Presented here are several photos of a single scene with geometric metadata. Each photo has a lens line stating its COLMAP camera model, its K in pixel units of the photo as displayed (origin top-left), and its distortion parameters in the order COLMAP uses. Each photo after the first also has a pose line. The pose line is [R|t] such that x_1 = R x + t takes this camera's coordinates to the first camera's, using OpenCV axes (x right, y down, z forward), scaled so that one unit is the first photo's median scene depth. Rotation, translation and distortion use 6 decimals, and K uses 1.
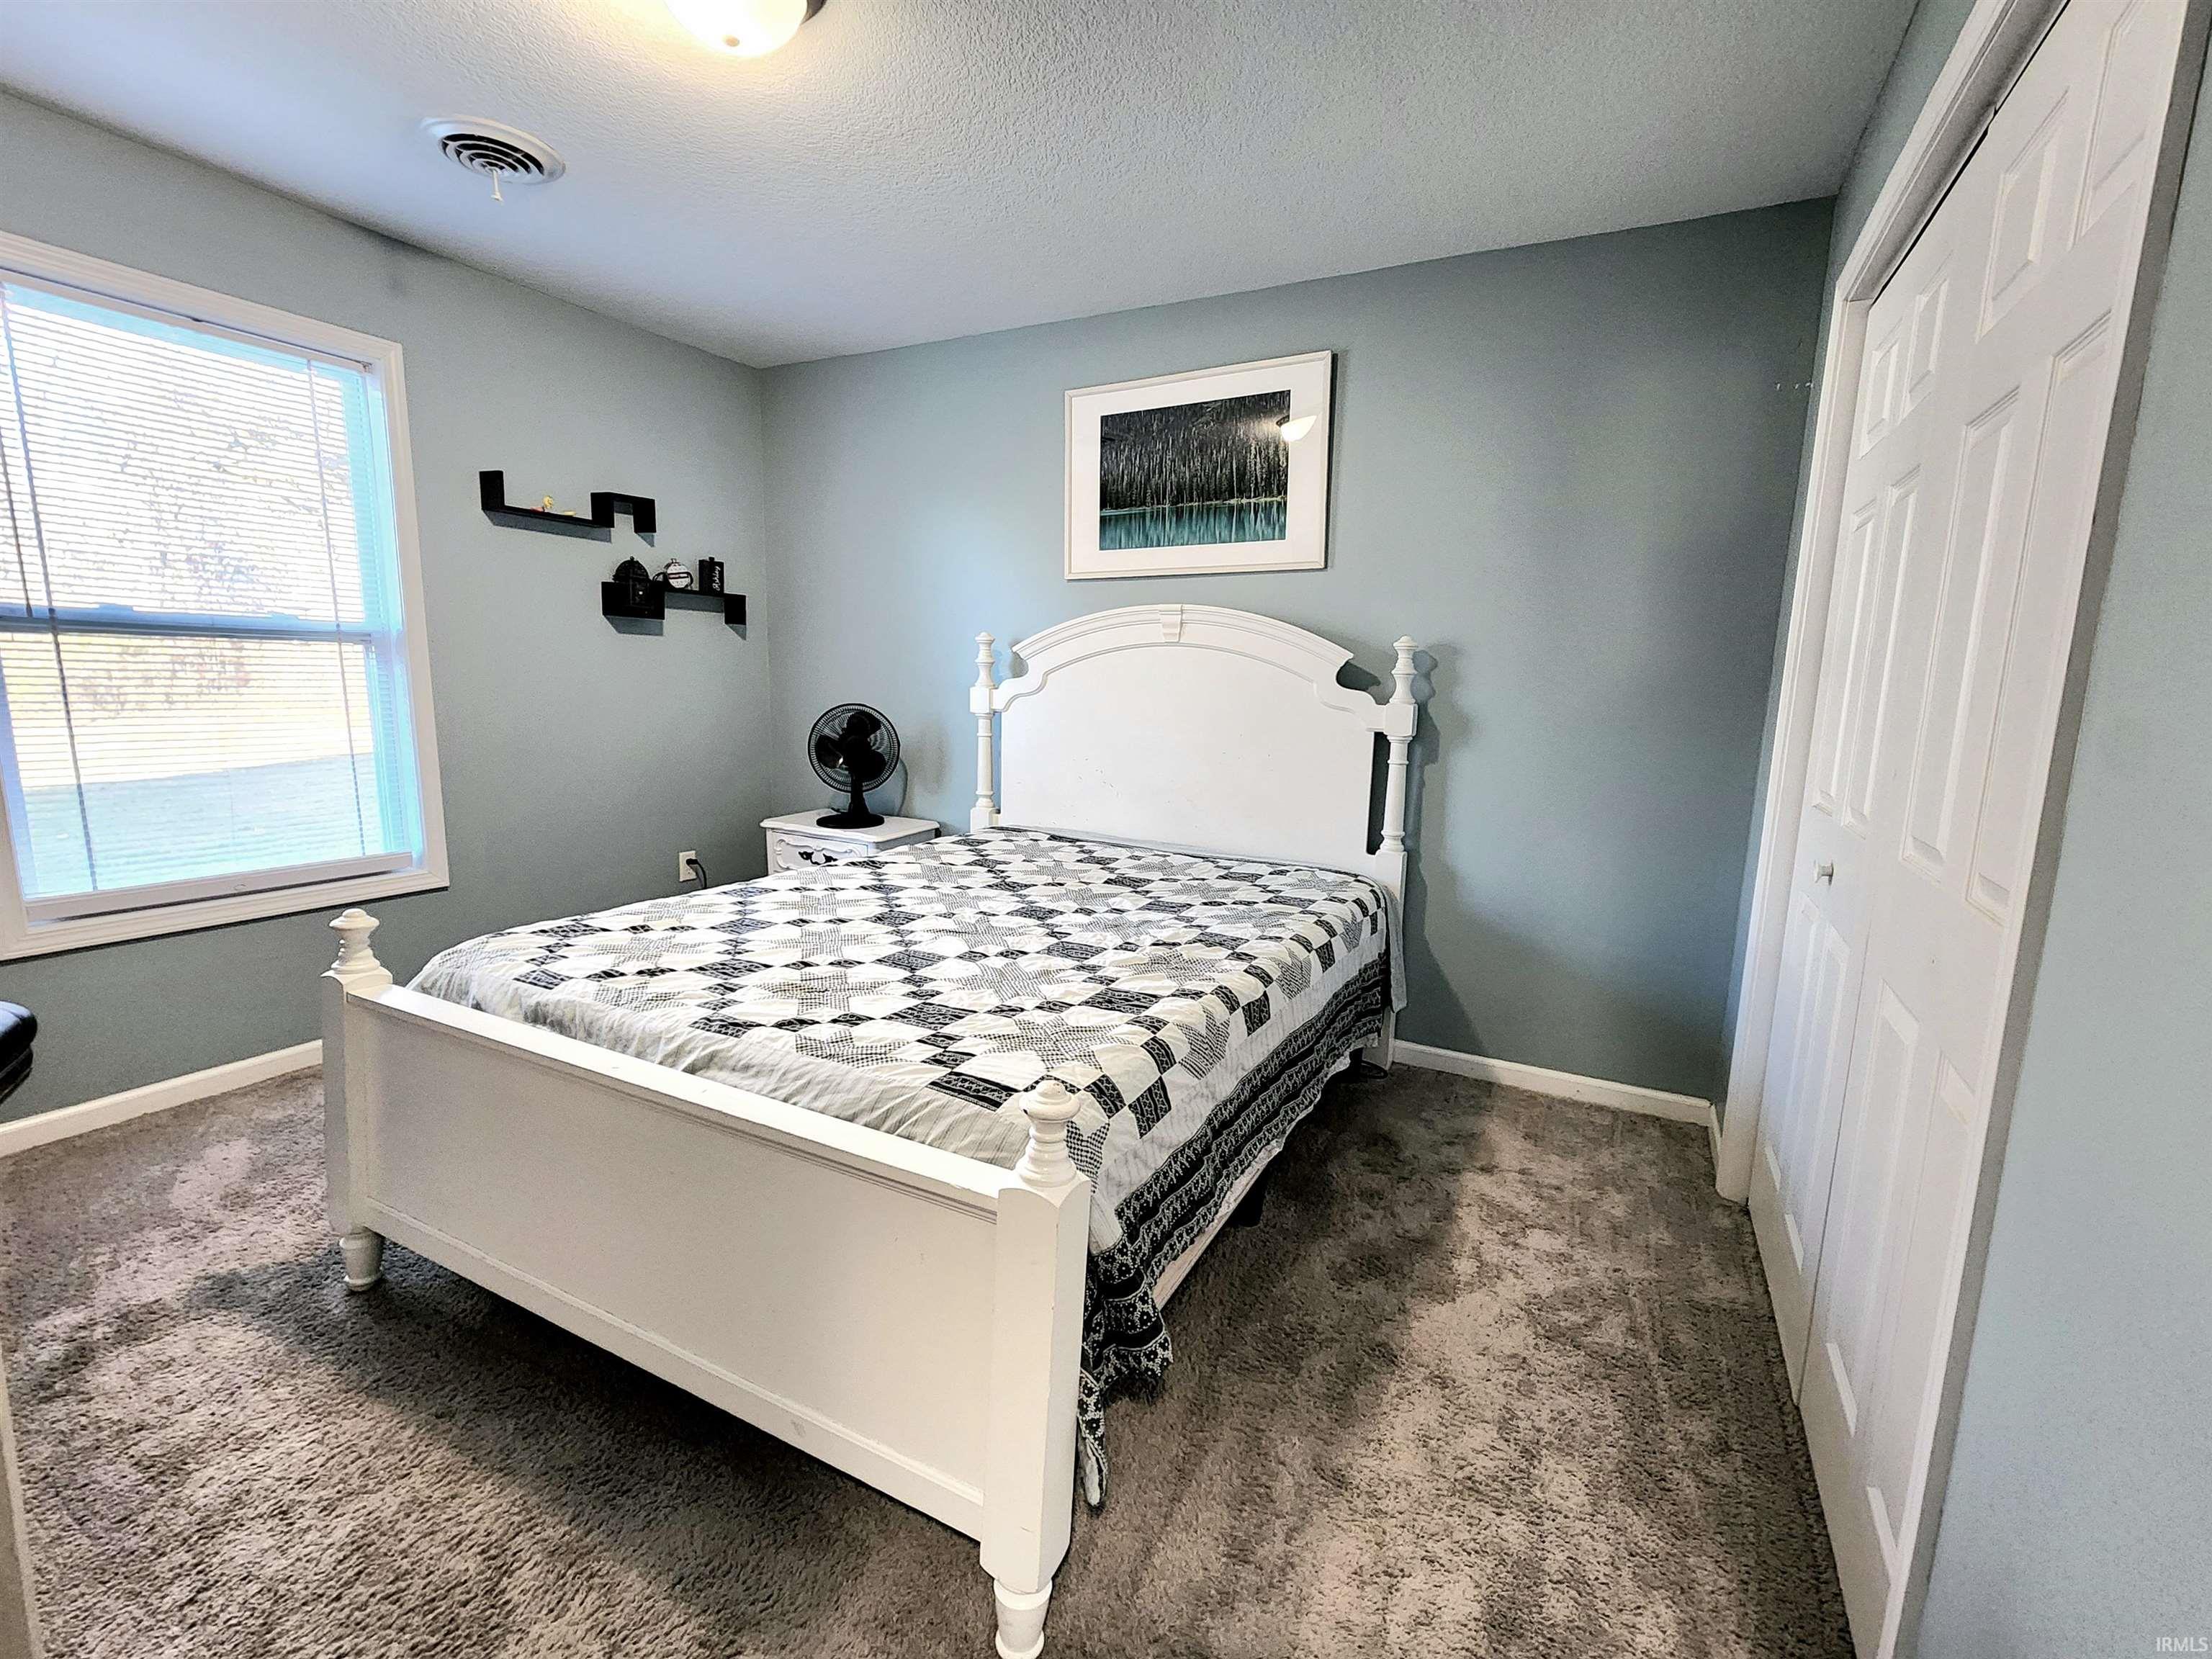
lens RADIAL K [[955.3, 0, 1112.8], [0, 955.3, 833.5], [0, 0, 1]] dist [-0.007058, 0.003466]
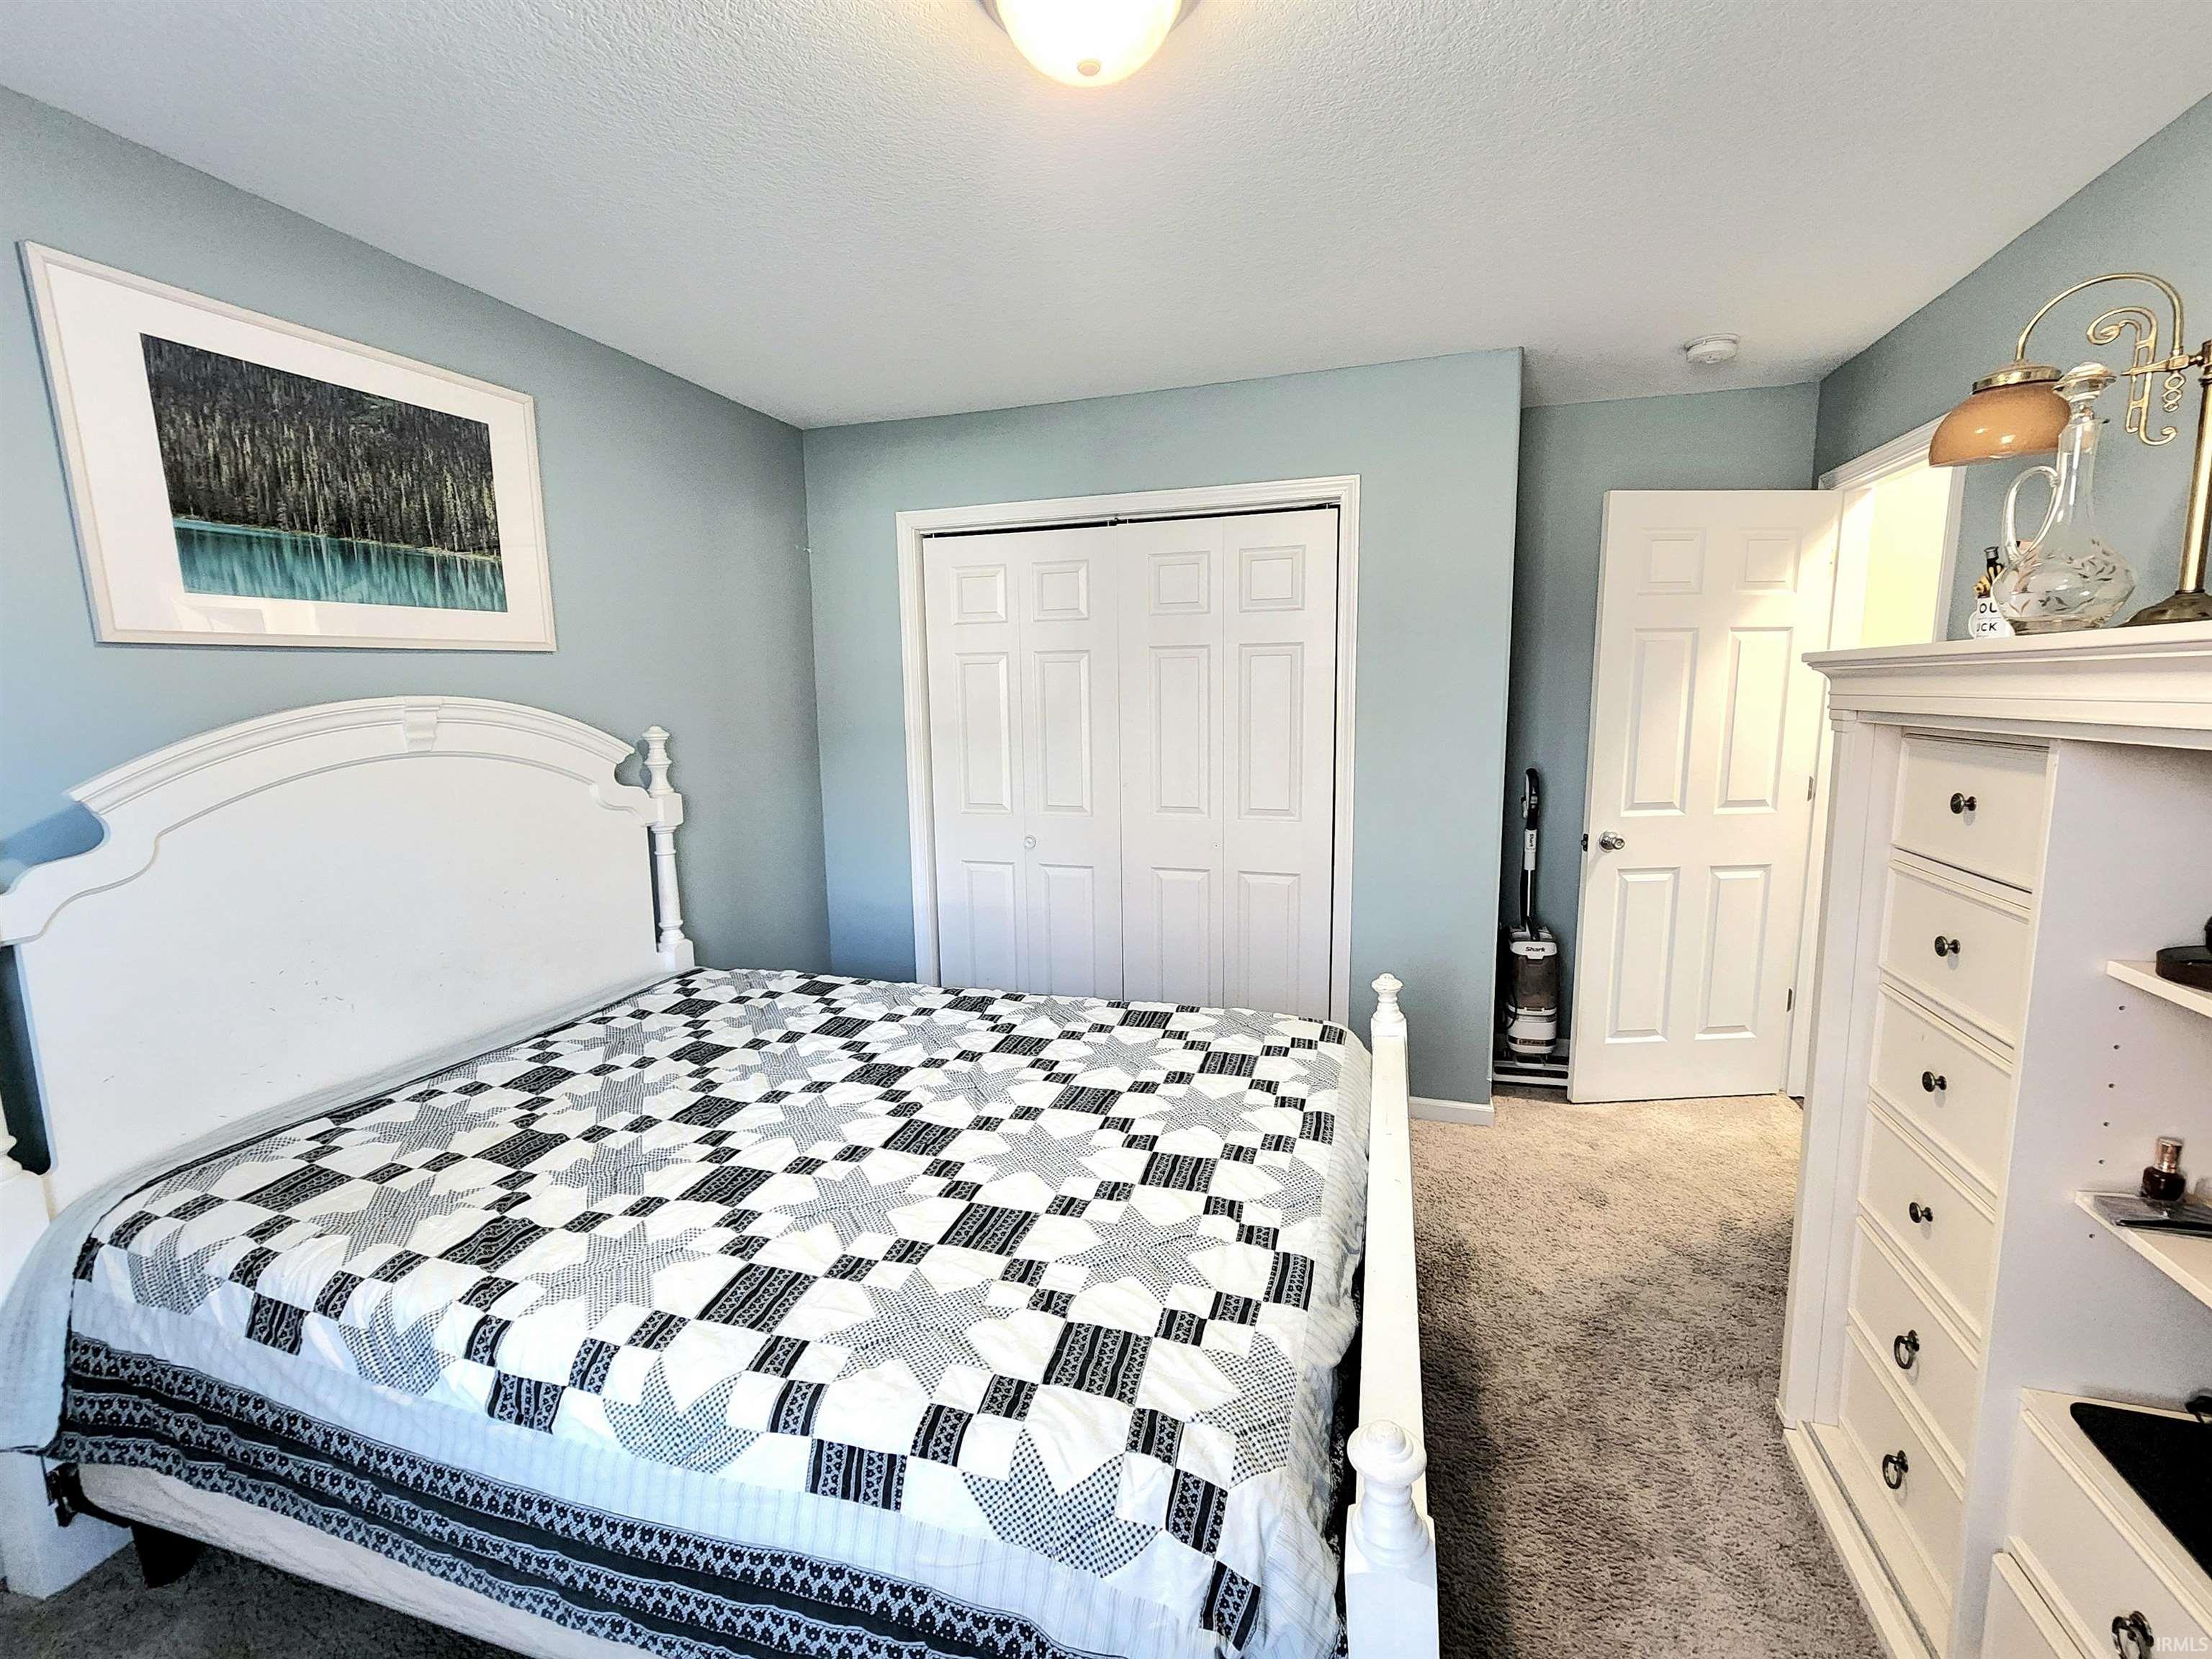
lens RADIAL K [[955.3, 0, 1105.7], [0, 955.3, 829.2], [0, 0, 1]] dist [-0.007058, 0.003466]
pose [[-0.175906, -0.164774, 0.970519, -0.925629], [0.173406, 0.965288, 0.195316, -0.266964], [-0.969014, 0.202651, -0.141227, 0.879334]]
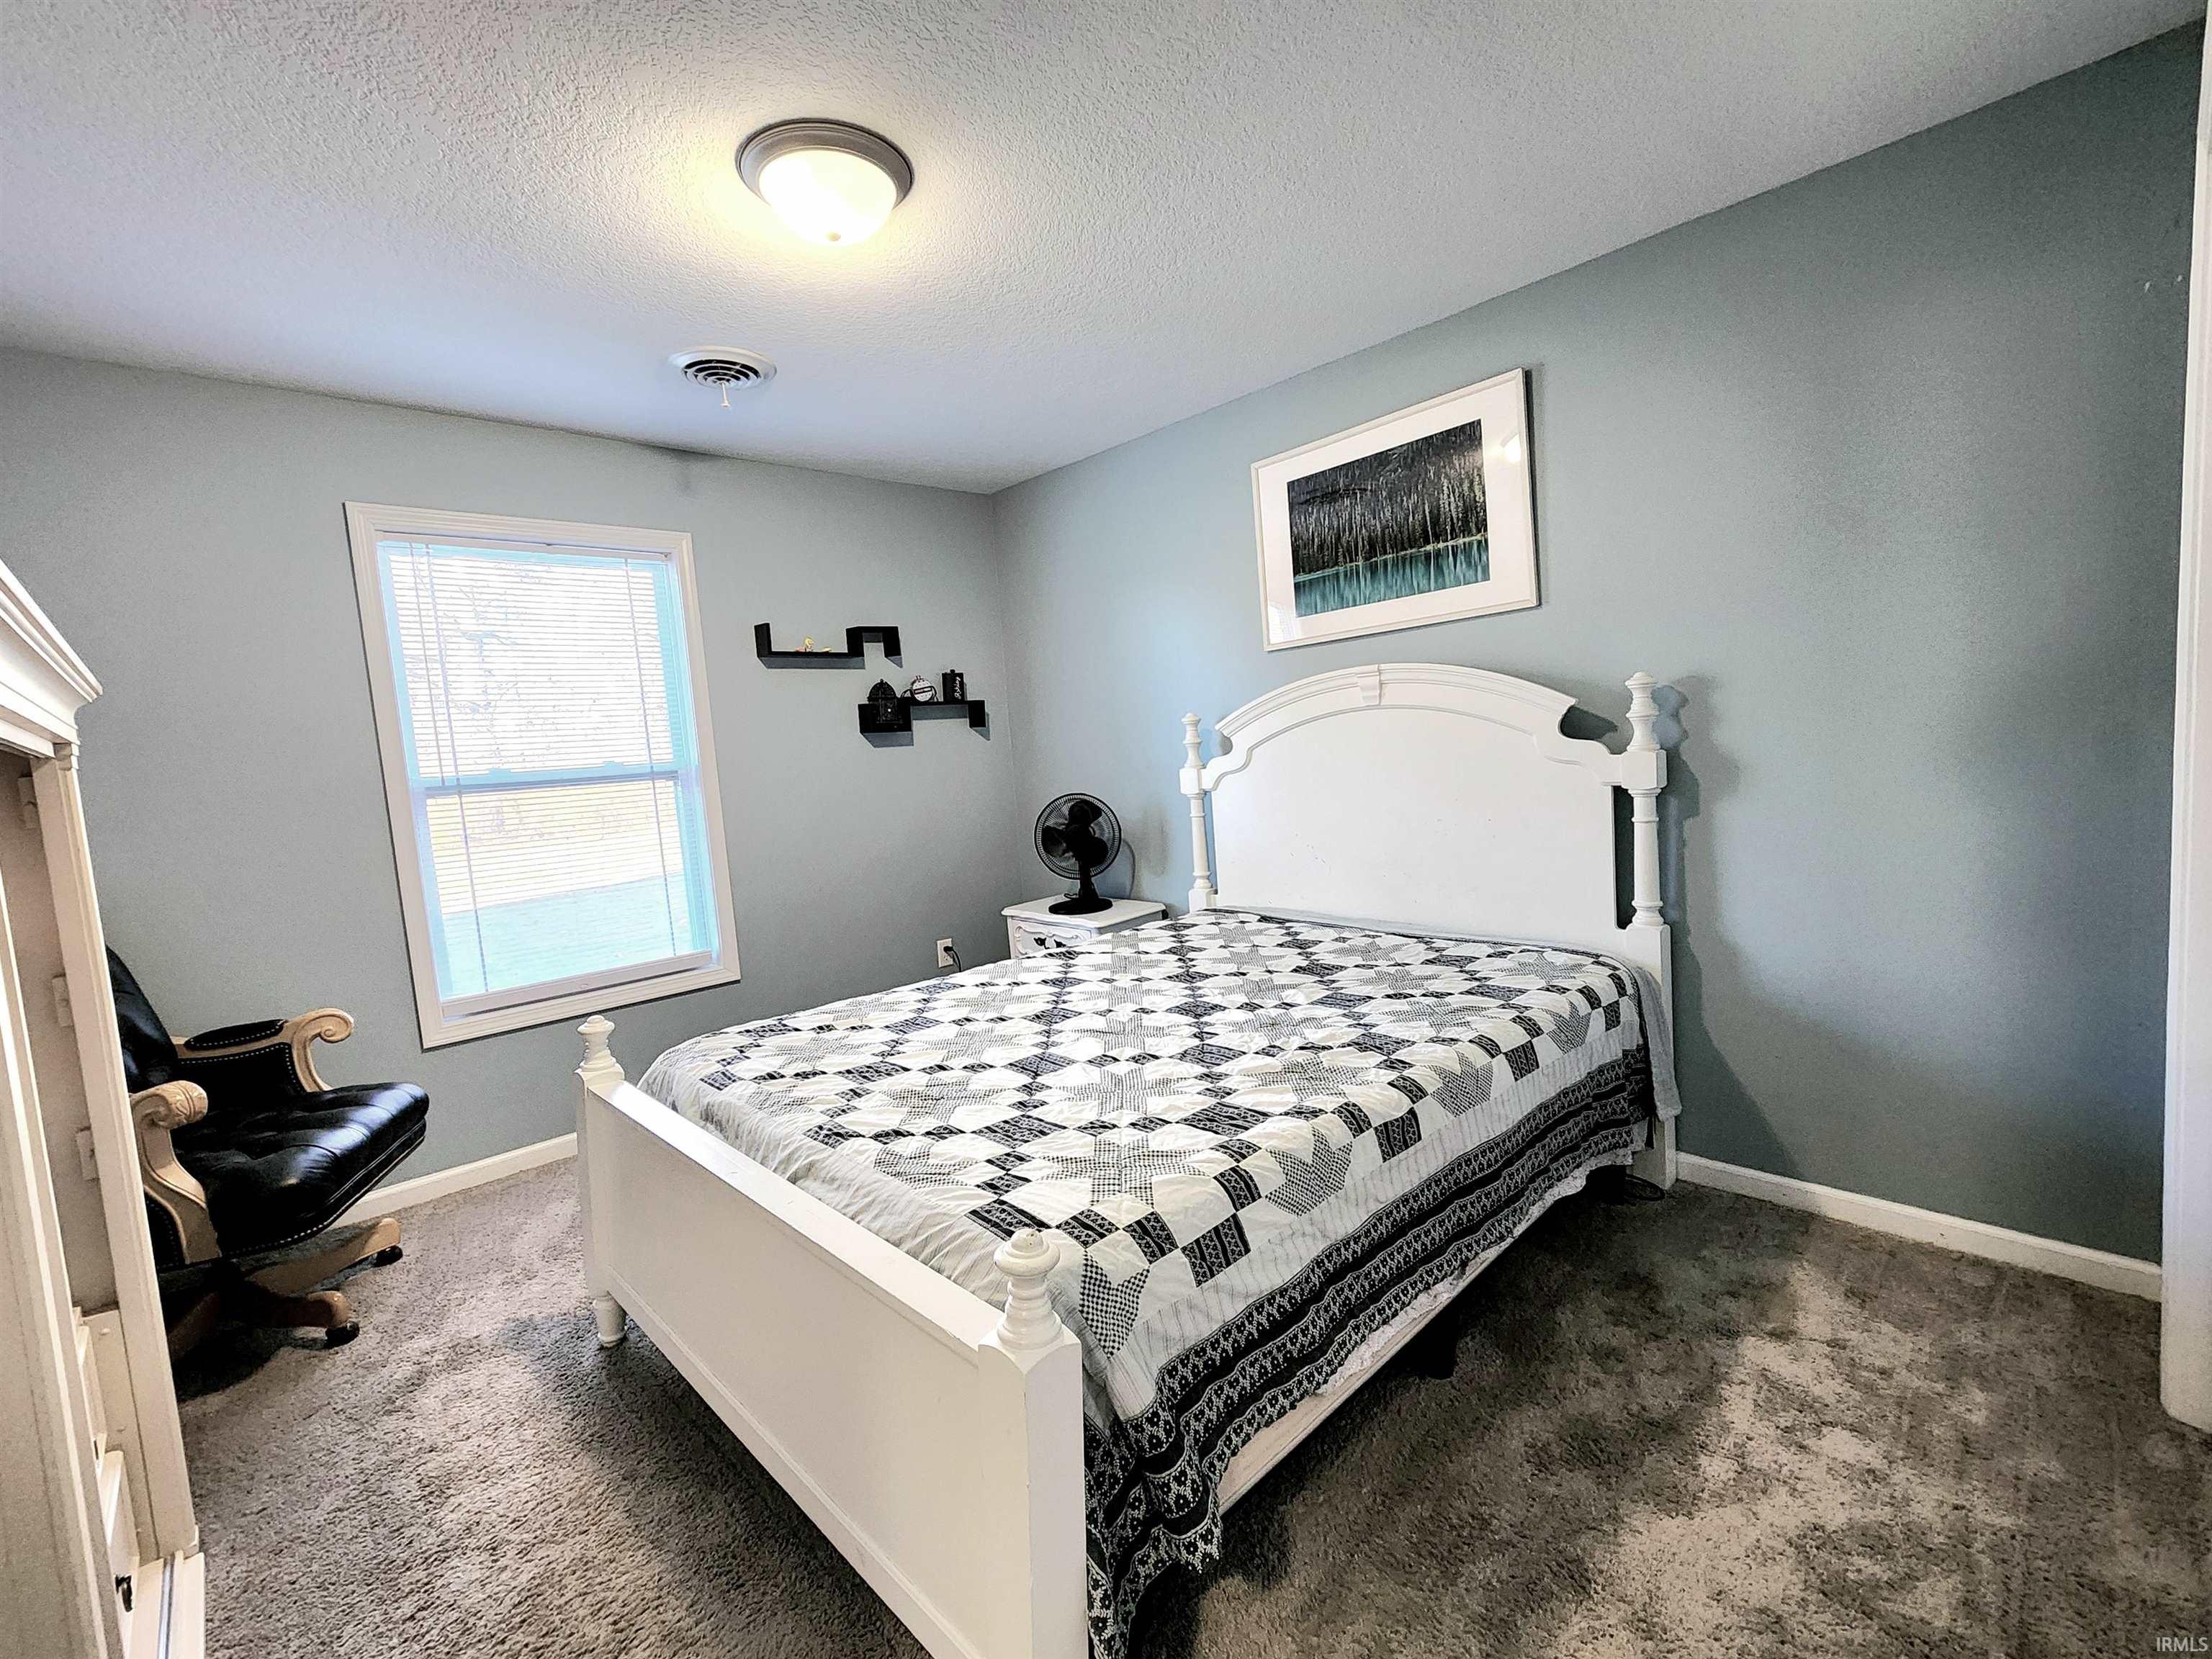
lens RADIAL K [[955.3, 0, 1113.3], [0, 955.3, 835.9], [0, 0, 1]] dist [-0.007058, 0.003466]
pose [[0.942491, -0.061795, -0.328470, 0.166667], [0.041621, 0.996810, -0.068105, -0.028084], [0.331631, 0.050517, 0.942056, 0.062743]]
